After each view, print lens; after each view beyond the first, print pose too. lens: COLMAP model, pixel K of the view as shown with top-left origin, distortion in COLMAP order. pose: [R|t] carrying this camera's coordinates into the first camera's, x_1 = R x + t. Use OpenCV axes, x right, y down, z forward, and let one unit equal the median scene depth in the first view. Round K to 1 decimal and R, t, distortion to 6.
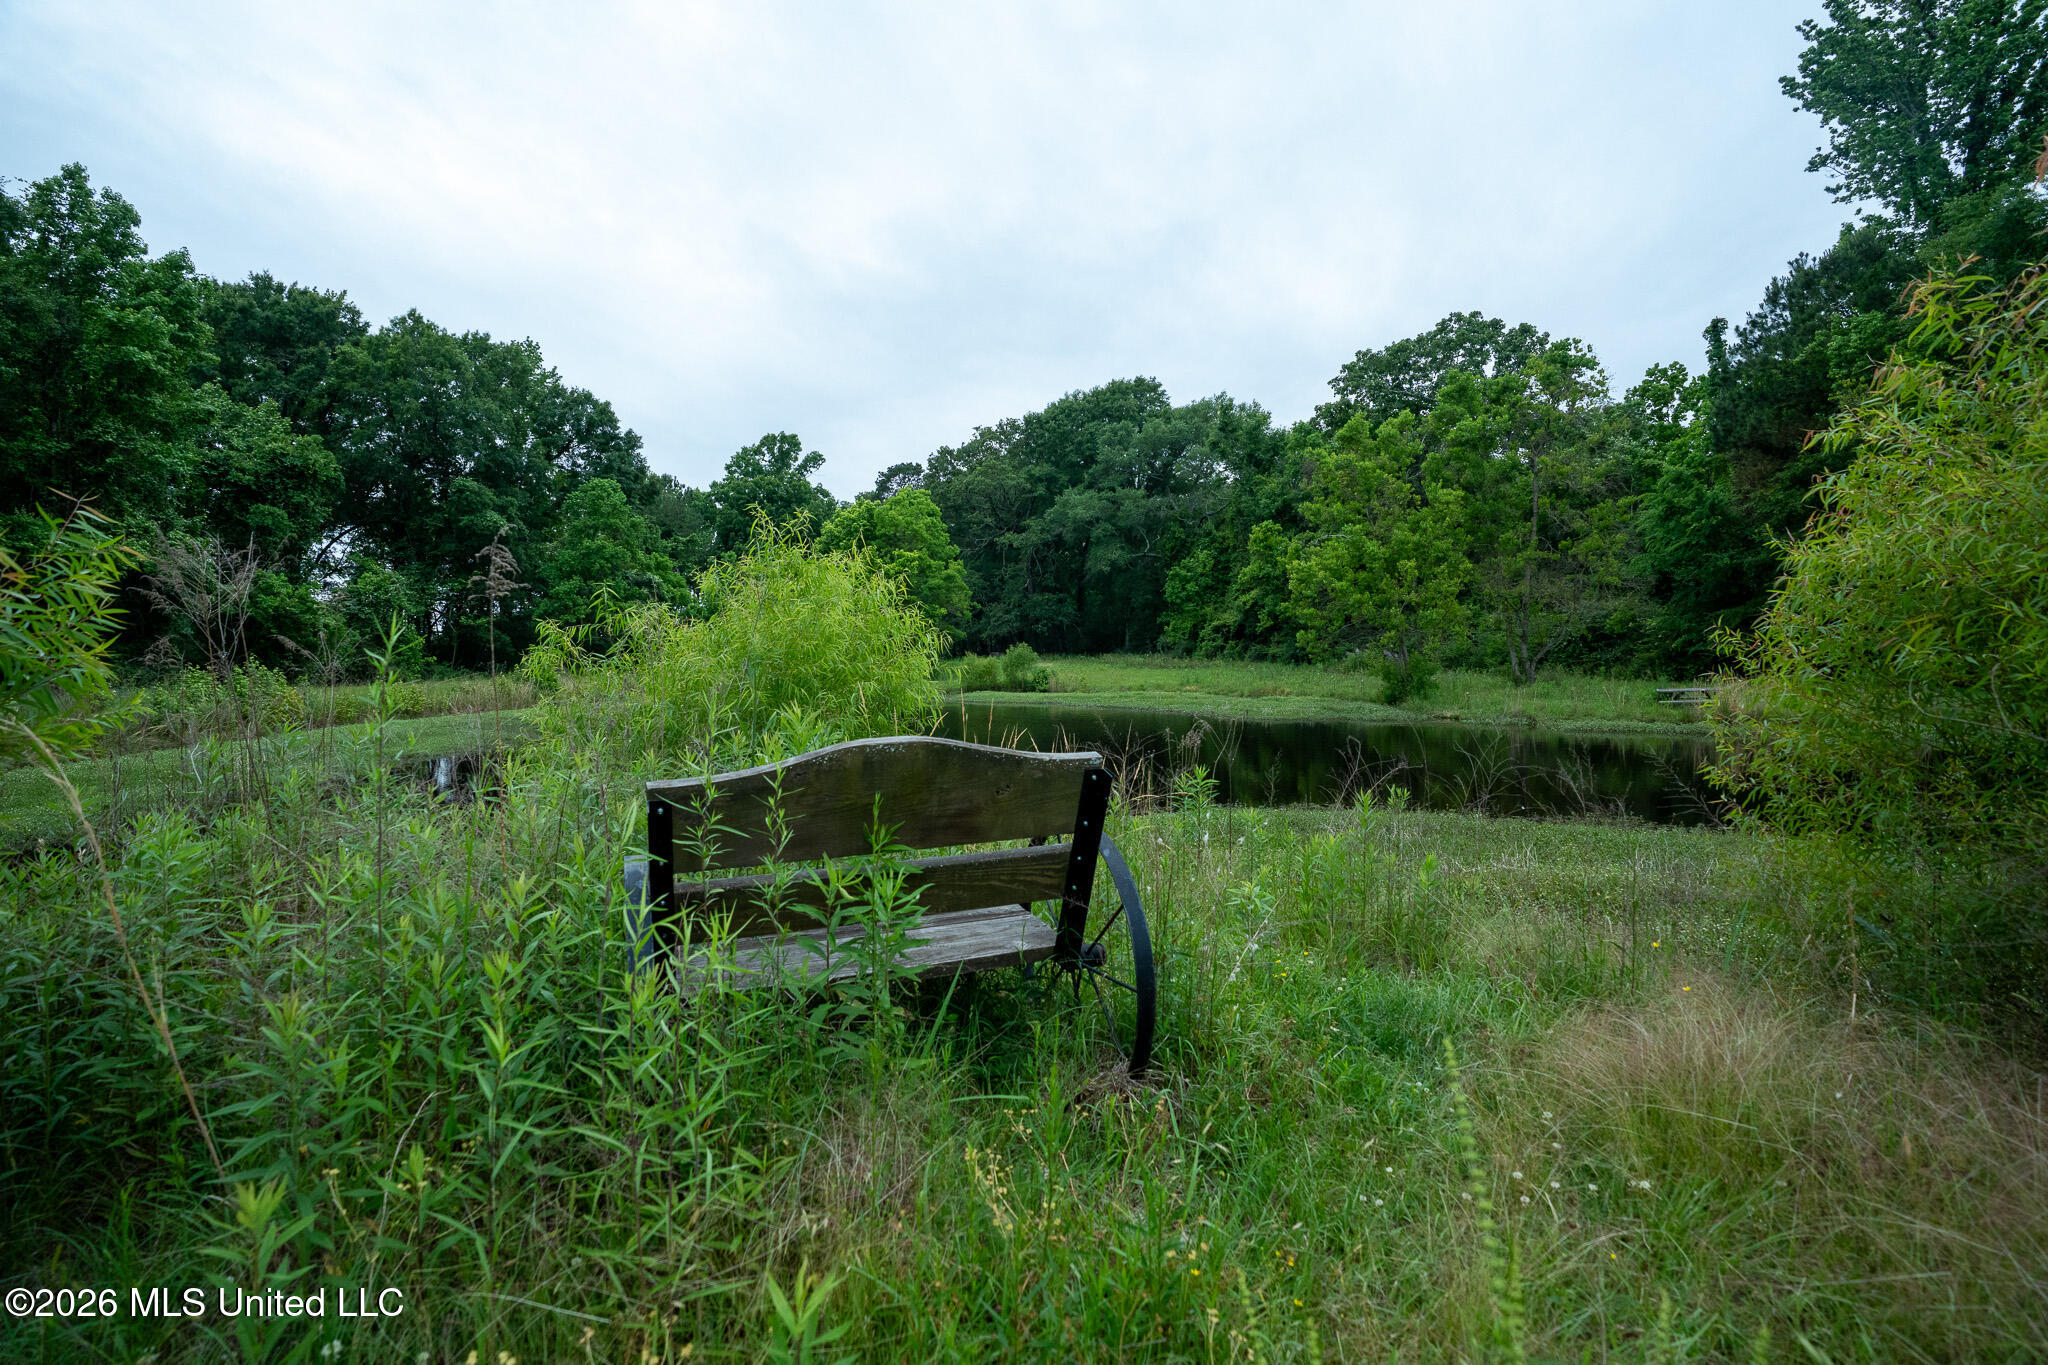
lens RADIAL K [[935.8, 0, 1024.0], [0, 935.8, 682.5], [0, 0, 1]] dist [-0.077001, 0.029228]
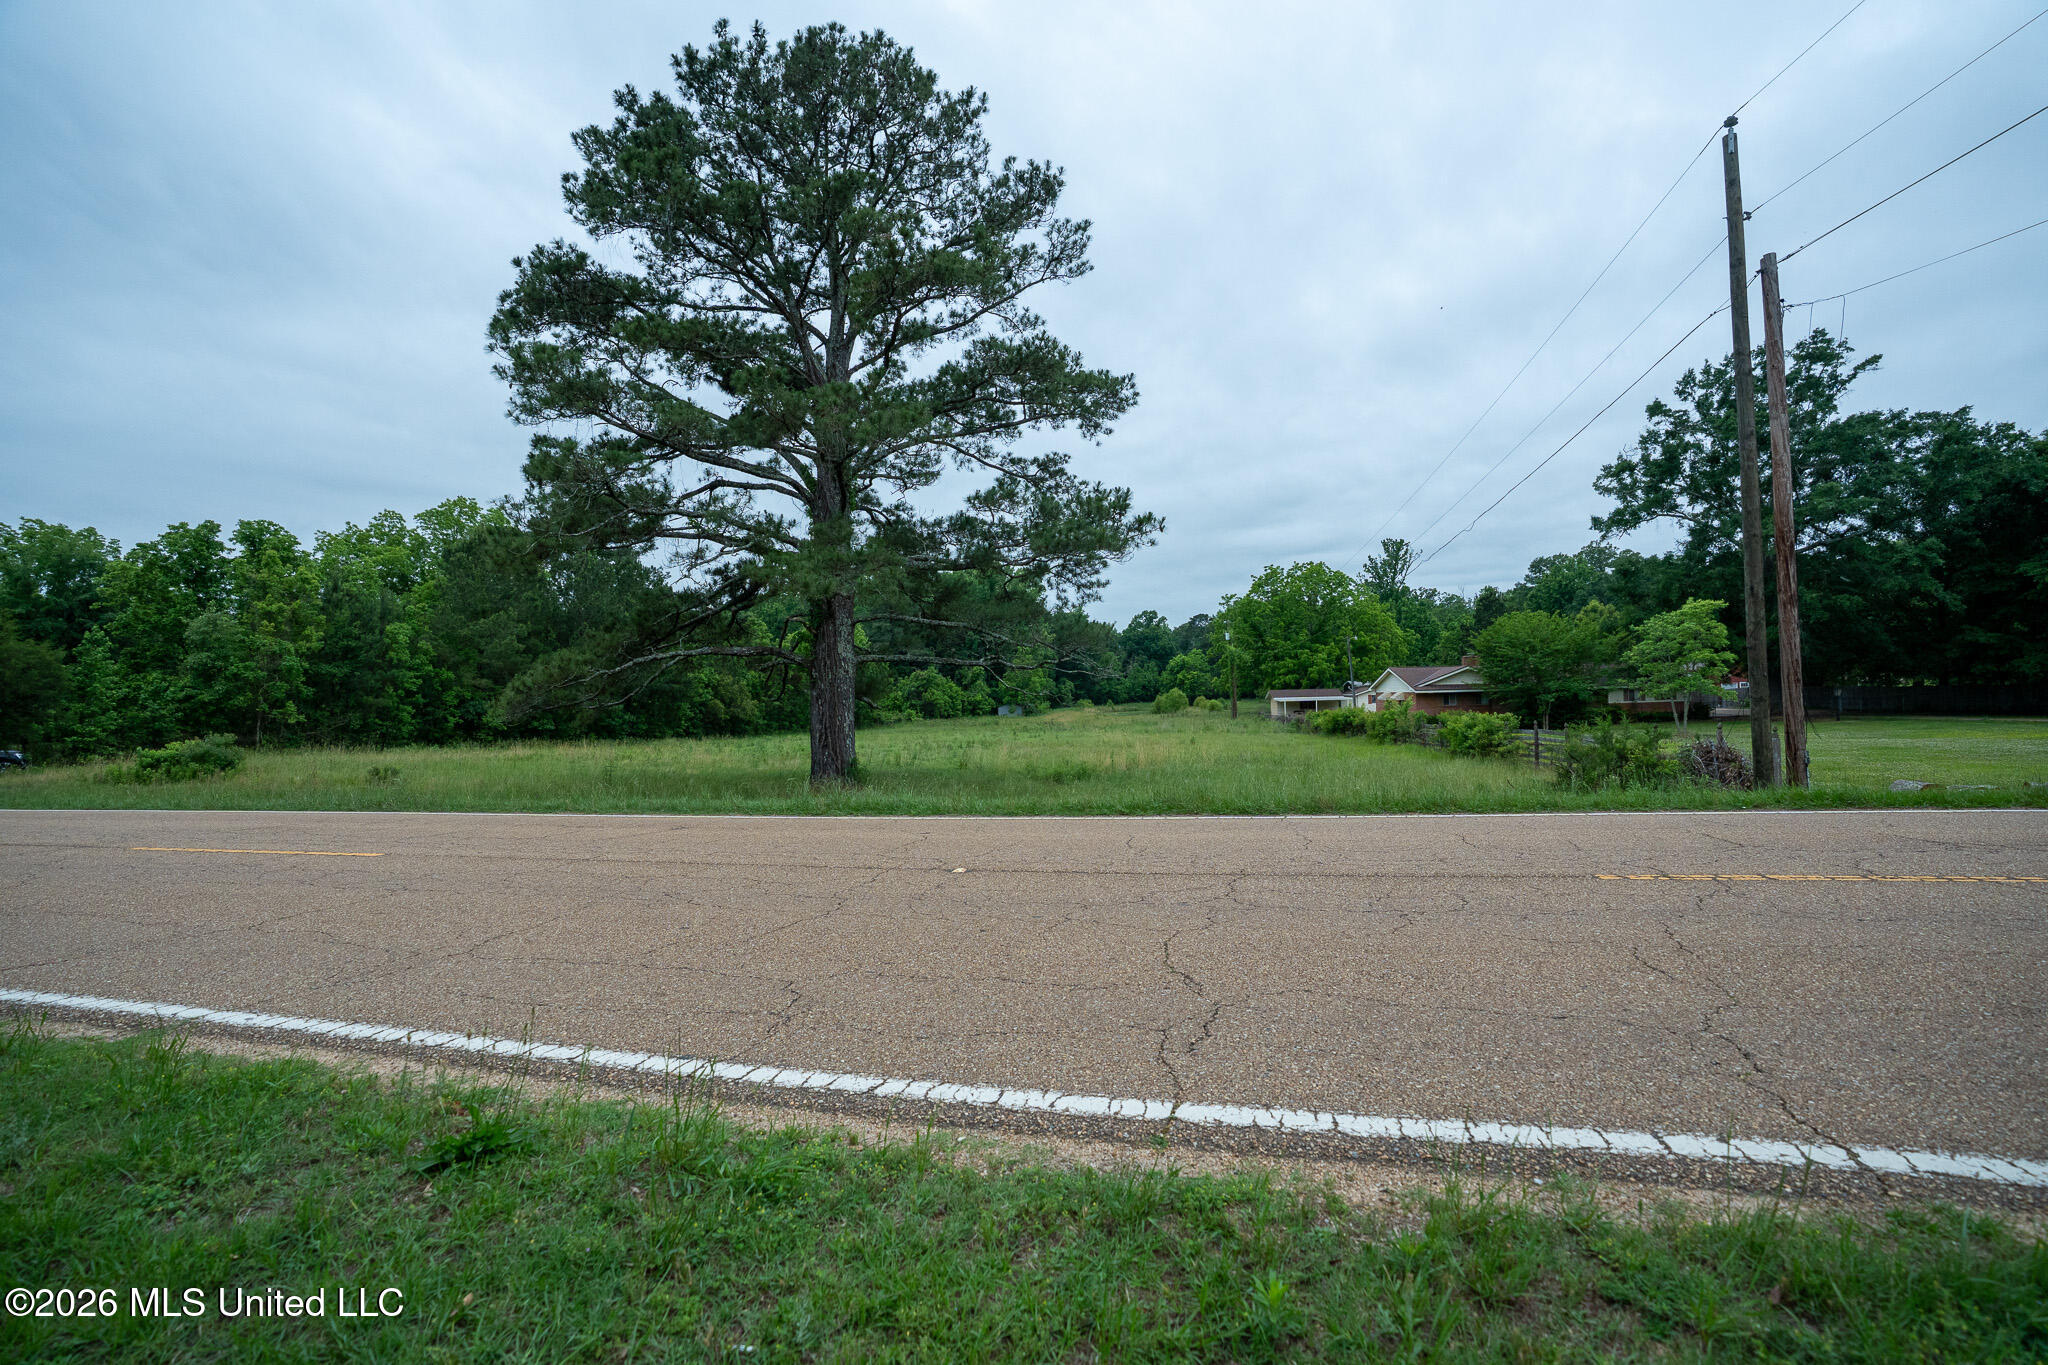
lens RADIAL K [[935.8, 0, 1024.0], [0, 935.8, 682.5], [0, 0, 1]] dist [-0.077001, 0.029228]
pose [[0.939399, -0.010171, -0.342674, 0.360075], [-0.002149, 0.999365, -0.035554, 0.023455], [0.342818, 0.034135, 0.938782, -1.893997]]
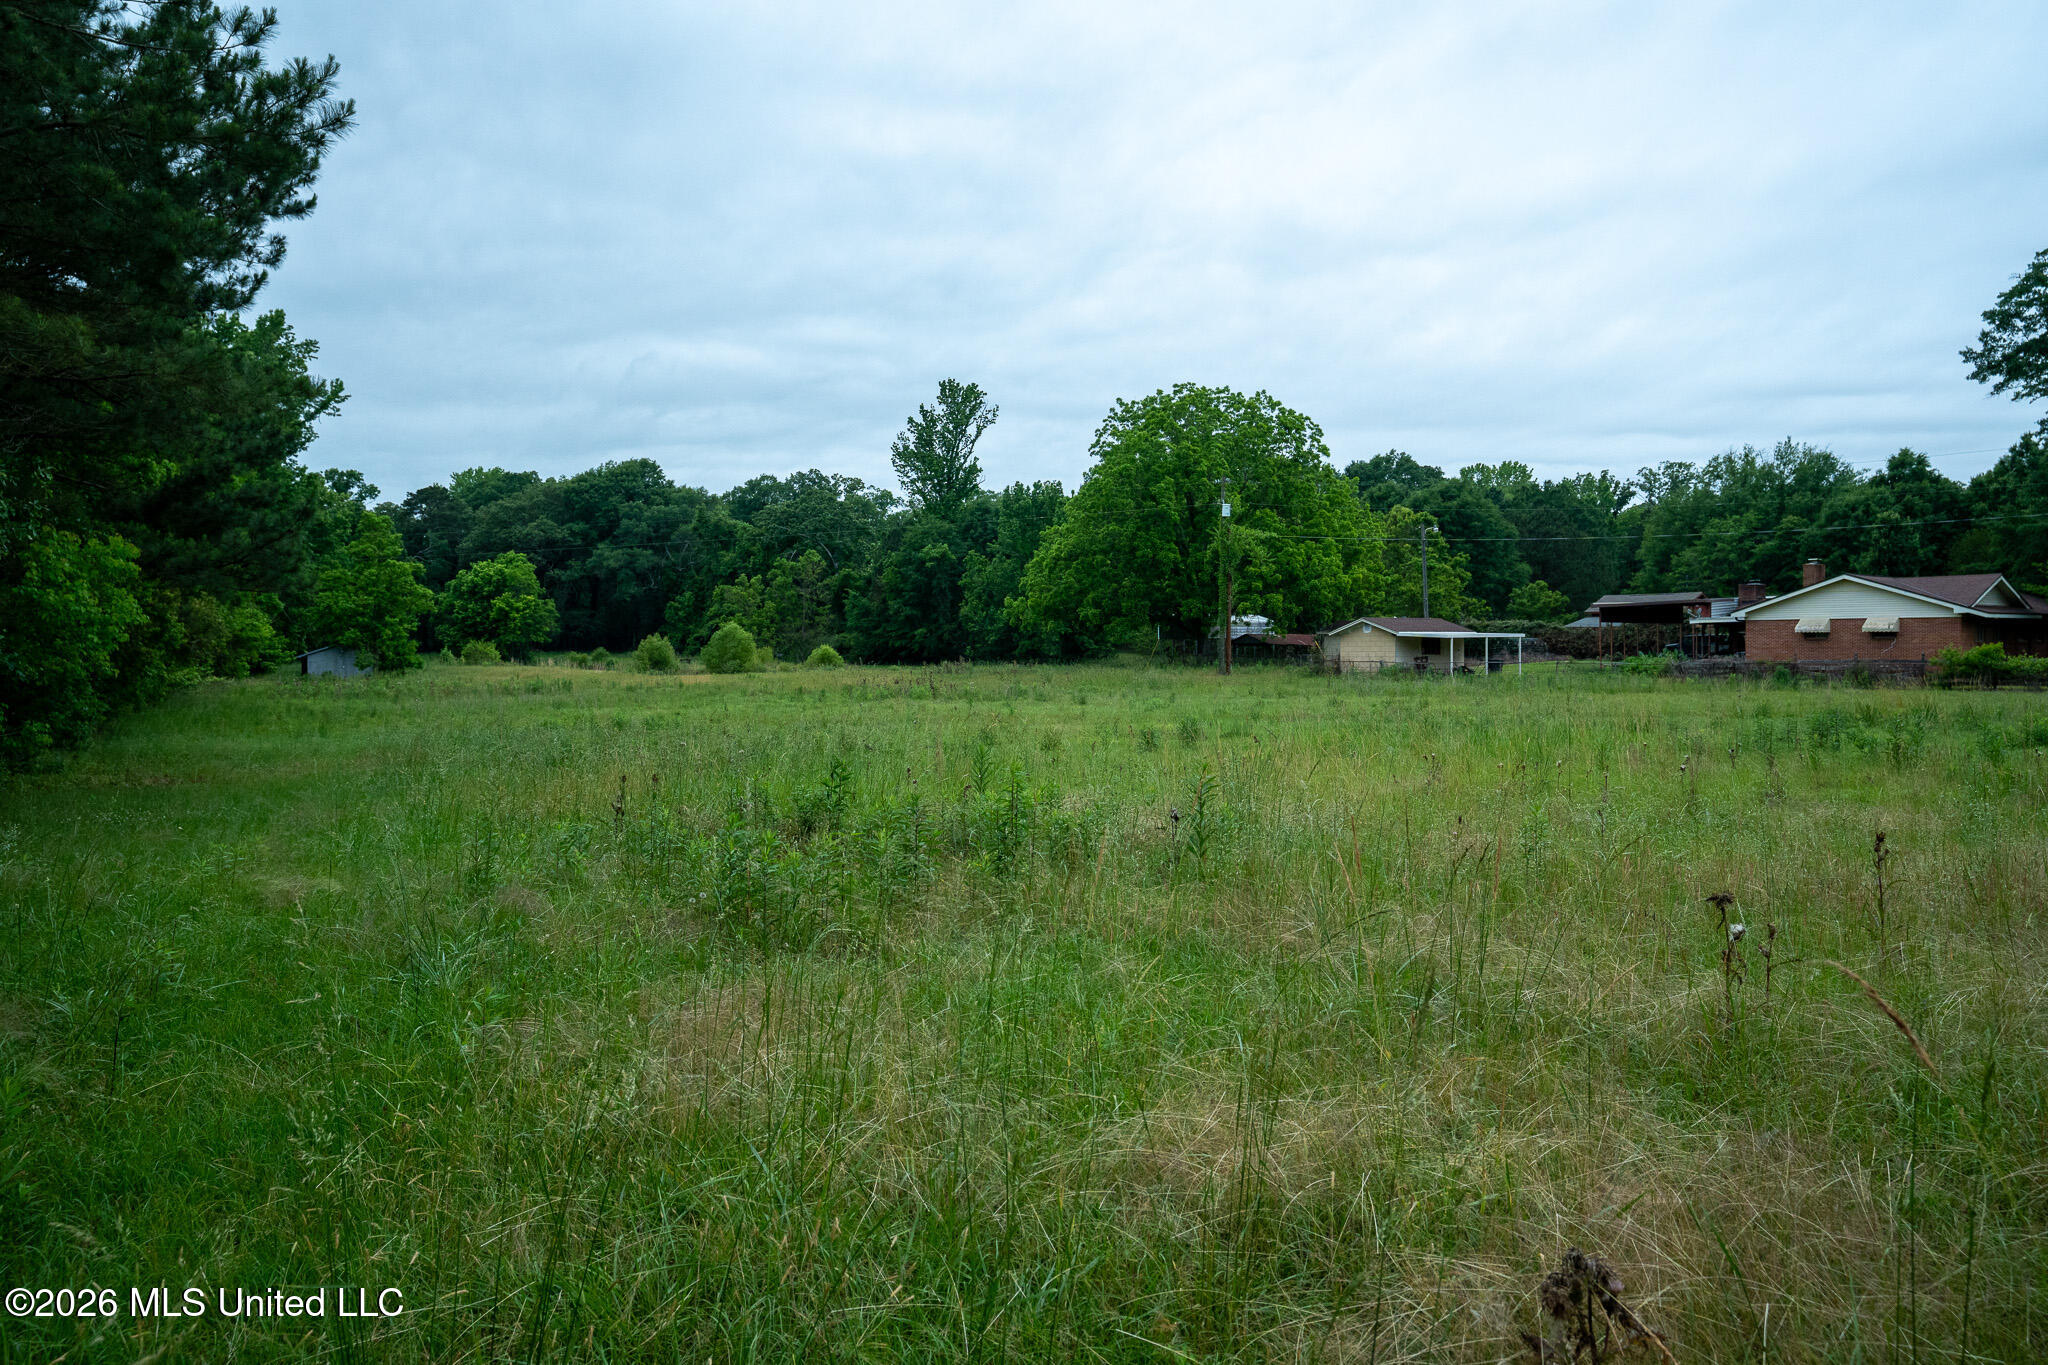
lens RADIAL K [[1508.4, 0, 1023.2], [0, 1508.4, 690.3], [0, 0, 1]] dist [0.003678, 0.002471]
pose [[0.916199, 0.000300, 0.400723, -0.303744], [0.000762, 0.999997, -0.002490, 0.039567], [-0.400722, 0.002587, 0.916196, -1.526191]]
